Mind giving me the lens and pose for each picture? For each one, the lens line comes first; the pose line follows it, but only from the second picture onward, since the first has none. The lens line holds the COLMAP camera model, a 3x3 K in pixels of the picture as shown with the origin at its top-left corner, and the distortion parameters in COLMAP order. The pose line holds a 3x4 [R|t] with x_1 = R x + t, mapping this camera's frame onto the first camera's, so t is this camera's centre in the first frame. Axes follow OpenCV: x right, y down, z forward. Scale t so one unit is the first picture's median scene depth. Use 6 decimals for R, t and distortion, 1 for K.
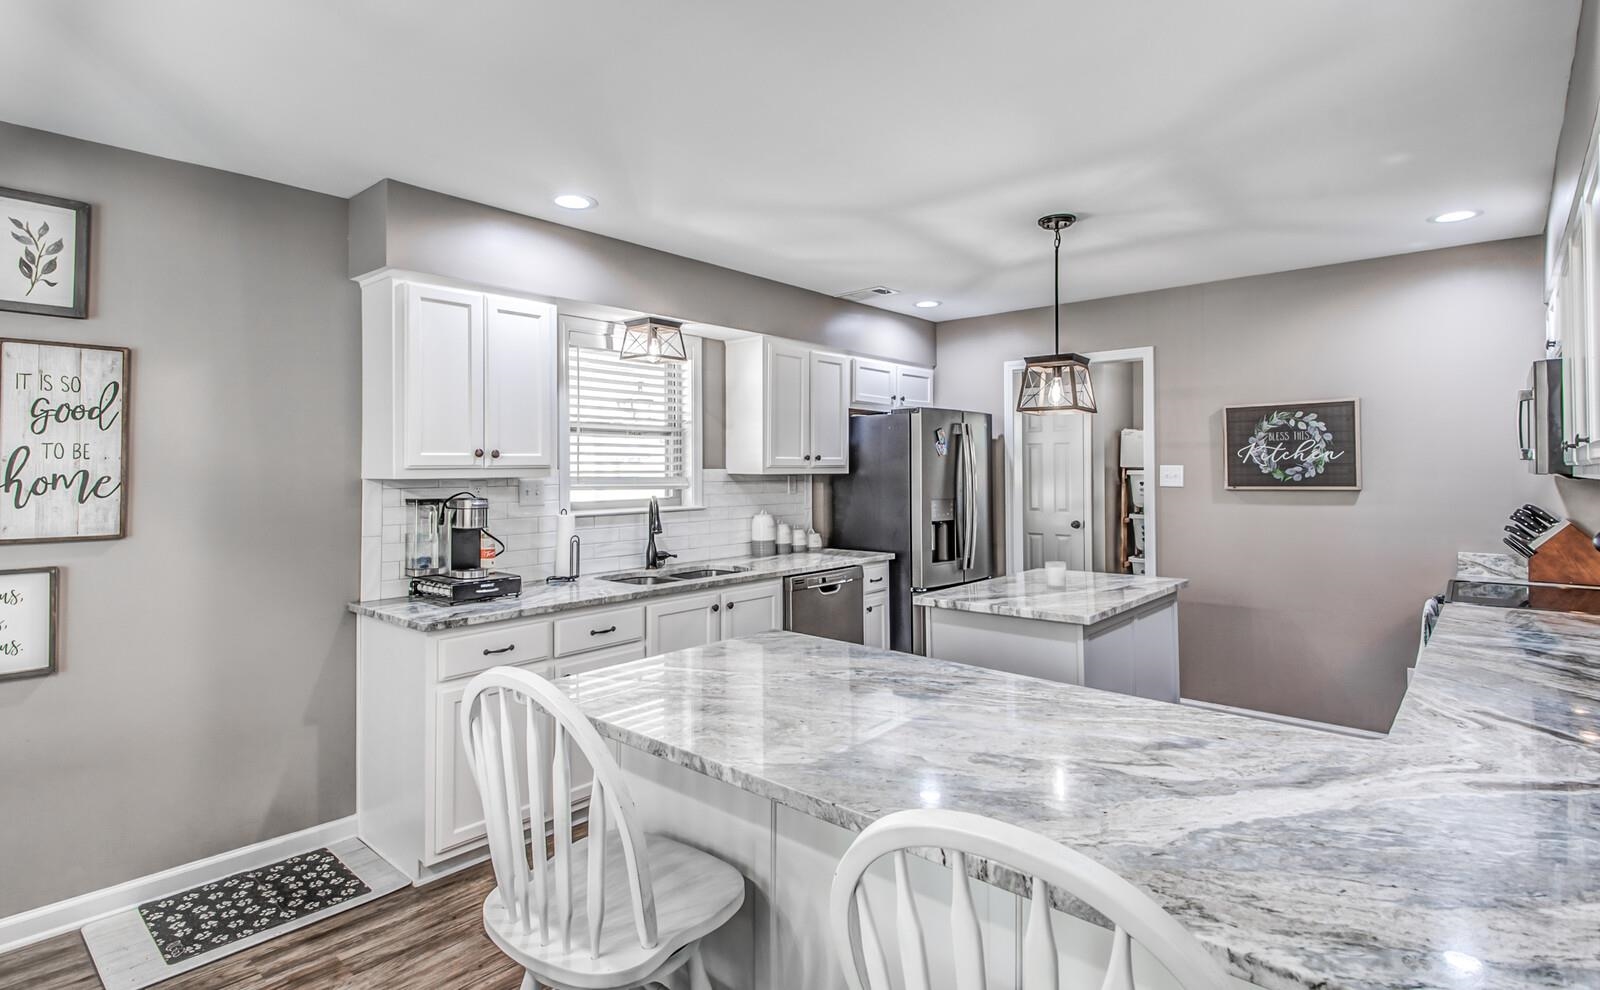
lens RADIAL K [[799.3, 0, 791.1], [0, 799.3, 467.9], [0, 0, 1]] dist [0.002733, -0.001507]
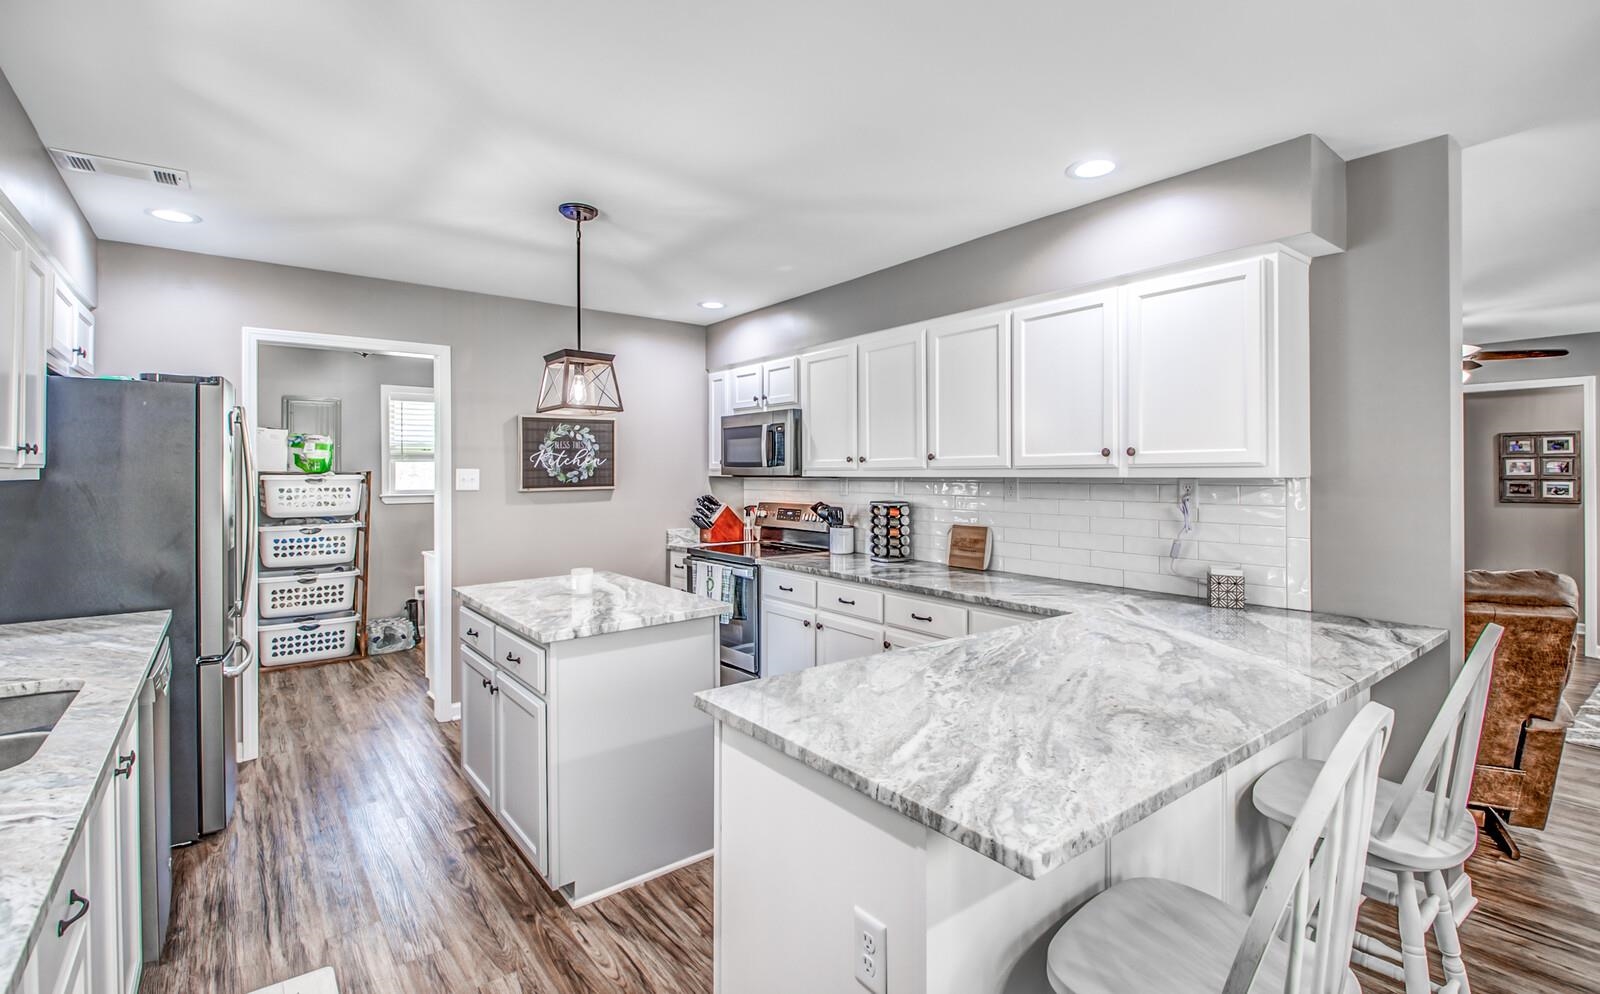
lens RADIAL K [[739.9, 0, 794.1], [0, 739.9, 468.4], [0, 0, 1]] dist [0.005771, -0.009167]
pose [[0.176360, 0.007218, 0.984299, -0.398136], [0.002111, 0.999968, -0.007711, 0.004096], [-0.984323, 0.003437, 0.176340, 0.483851]]
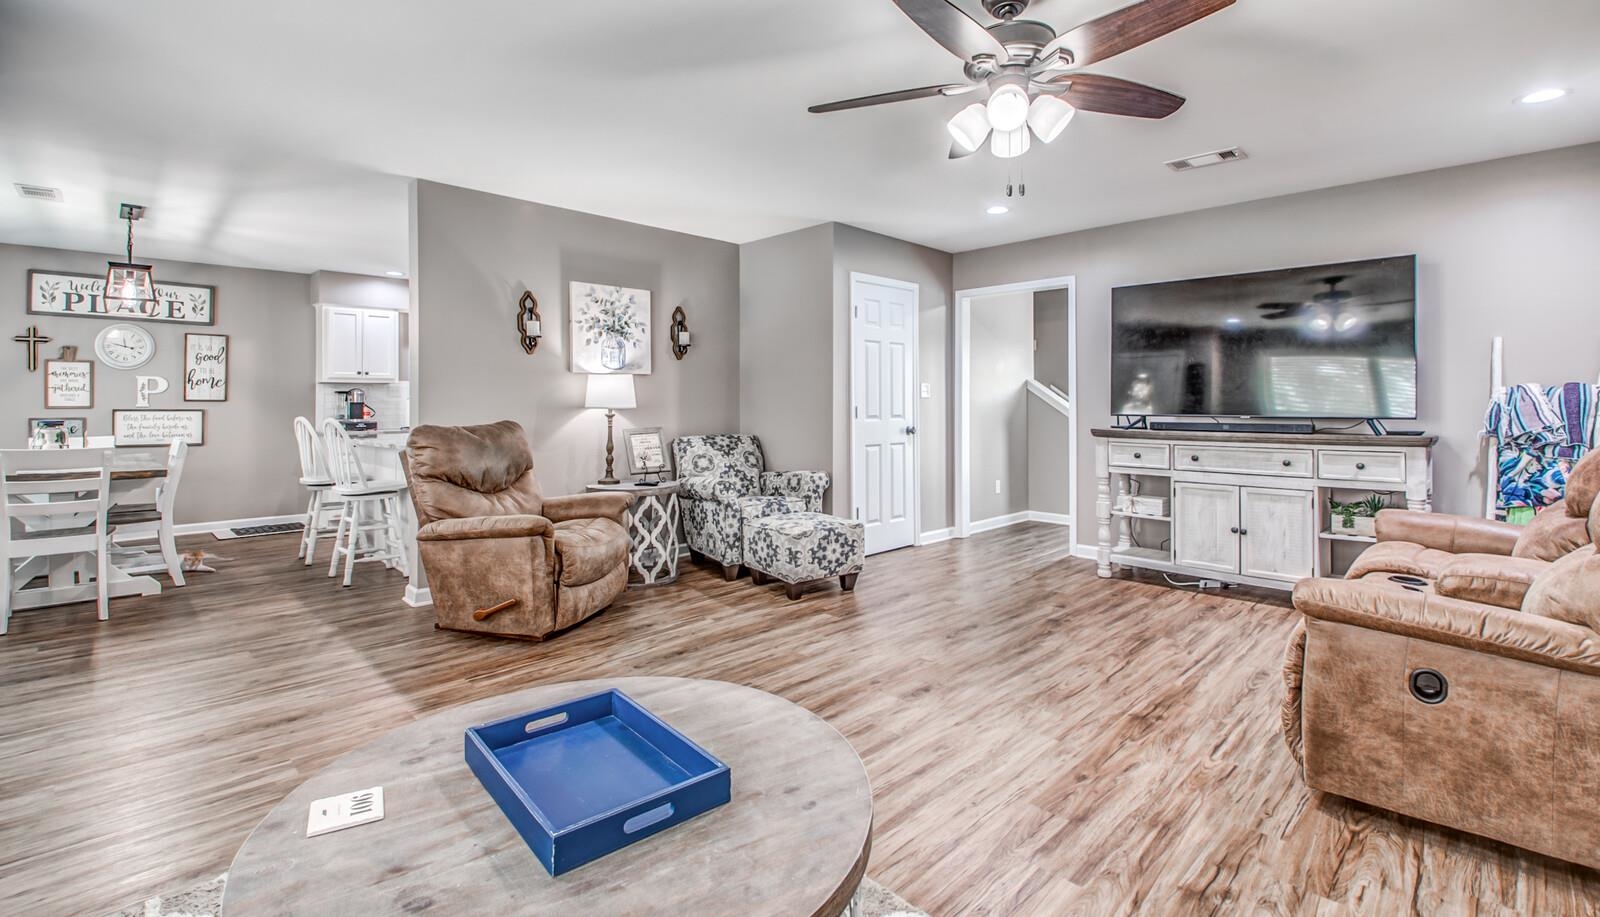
lens RADIAL K [[712.2, 0, 784.1], [0, 712.2, 408.6], [0, 0, 1]] dist [-0.013411, -0.002012]
pose [[0.997784, -0.001013, -0.066530, 0.879751], [0.001504, 0.999972, 0.007332, 0.064742], [0.066521, -0.007416, 0.997757, -0.919967]]
